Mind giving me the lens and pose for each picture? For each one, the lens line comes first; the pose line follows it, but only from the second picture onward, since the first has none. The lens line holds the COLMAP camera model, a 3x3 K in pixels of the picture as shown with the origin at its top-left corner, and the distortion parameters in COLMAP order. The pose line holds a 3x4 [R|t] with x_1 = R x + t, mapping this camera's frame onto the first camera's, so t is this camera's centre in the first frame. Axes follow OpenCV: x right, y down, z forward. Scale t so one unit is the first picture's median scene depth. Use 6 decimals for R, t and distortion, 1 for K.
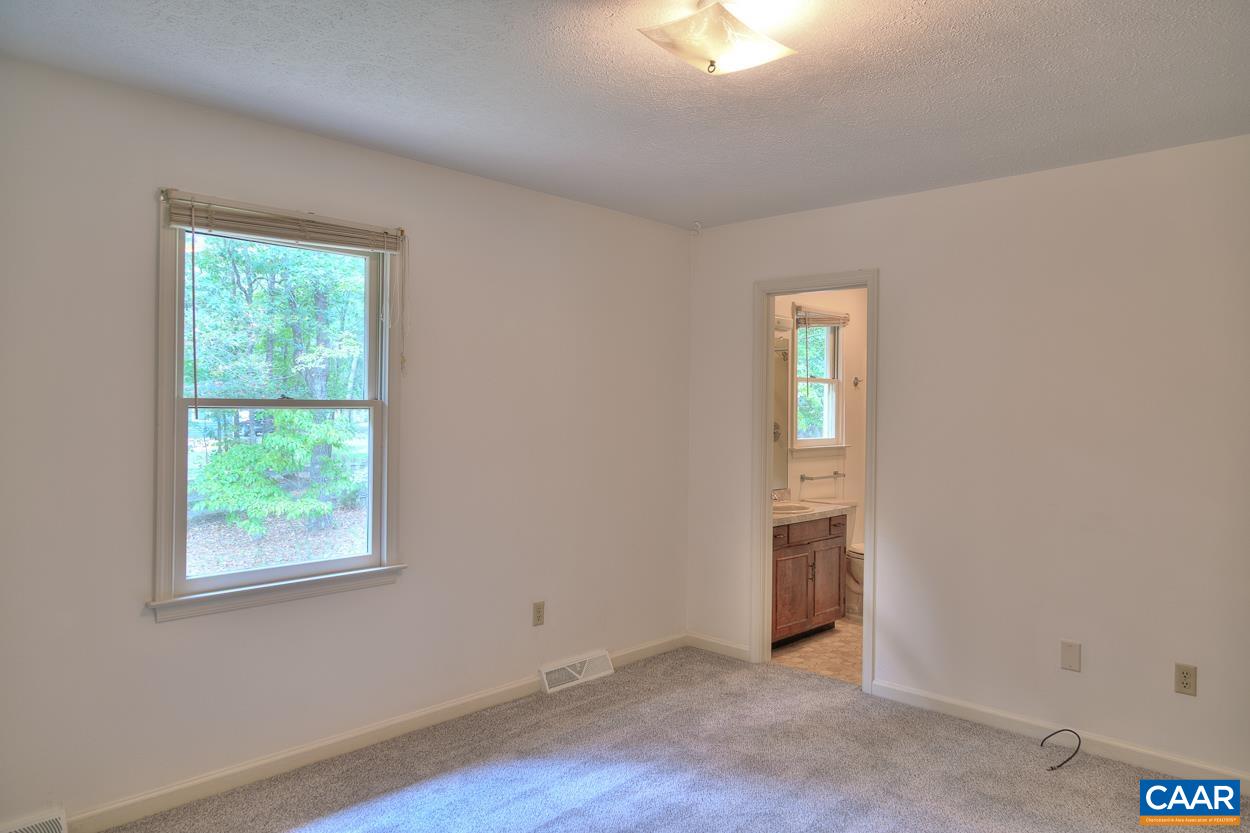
lens RADIAL K [[831.3, 0, 613.9], [0, 831.3, 410.2], [0, 0, 1]] dist [0.007255, -0.002990]
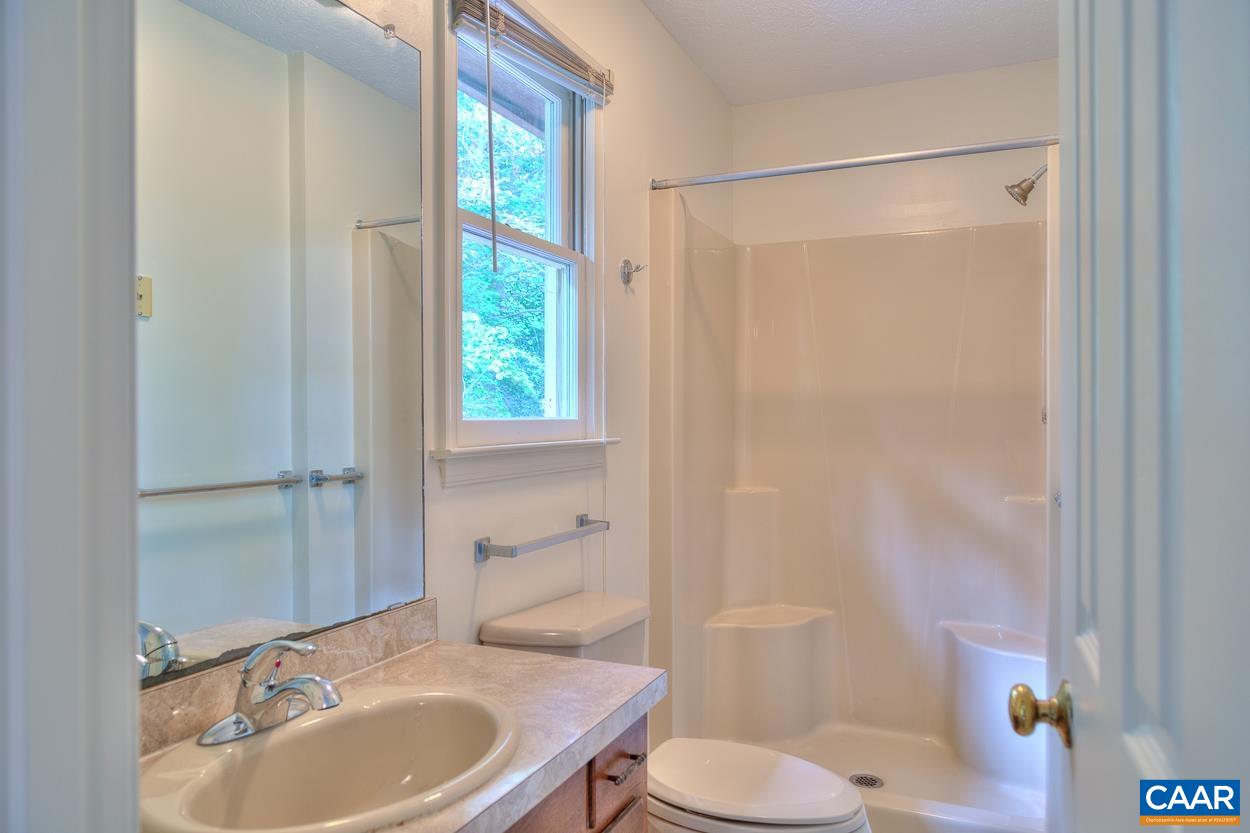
lens RADIAL K [[831.3, 0, 599.0], [0, 831.3, 413.9], [0, 0, 1]] dist [0.007255, -0.002990]
pose [[0.948410, -0.010561, 0.316870, 0.165343], [0.012900, 0.999903, -0.005285, 0.033609], [-0.316783, 0.009100, 0.948454, 0.673916]]
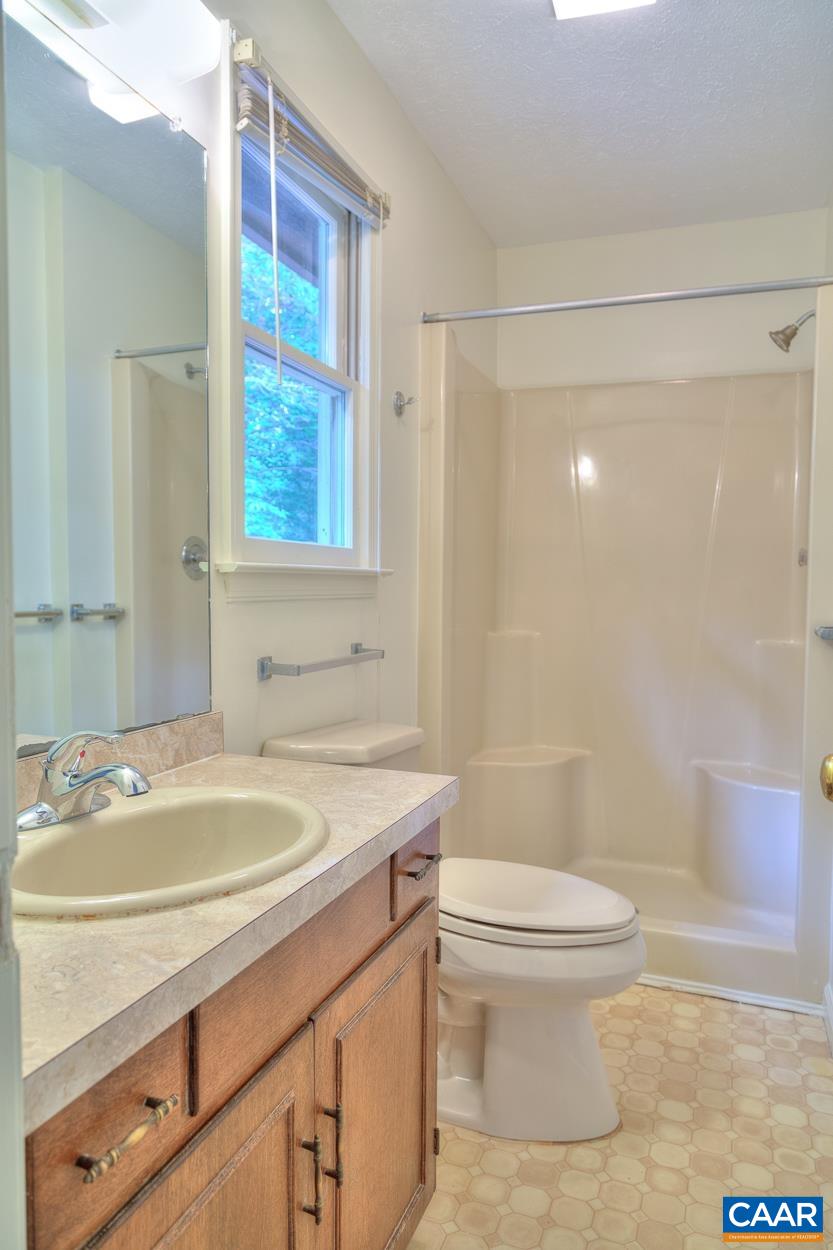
lens RADIAL K [[831.3, 0, 381.0], [0, 831.3, 622.0], [0, 0, 1]] dist [0.007255, -0.002990]
pose [[0.928312, -0.014867, 0.371504, 0.149141], [0.001077, 0.999304, 0.037300, 0.052019], [-0.371800, -0.034226, 0.927682, 0.681135]]
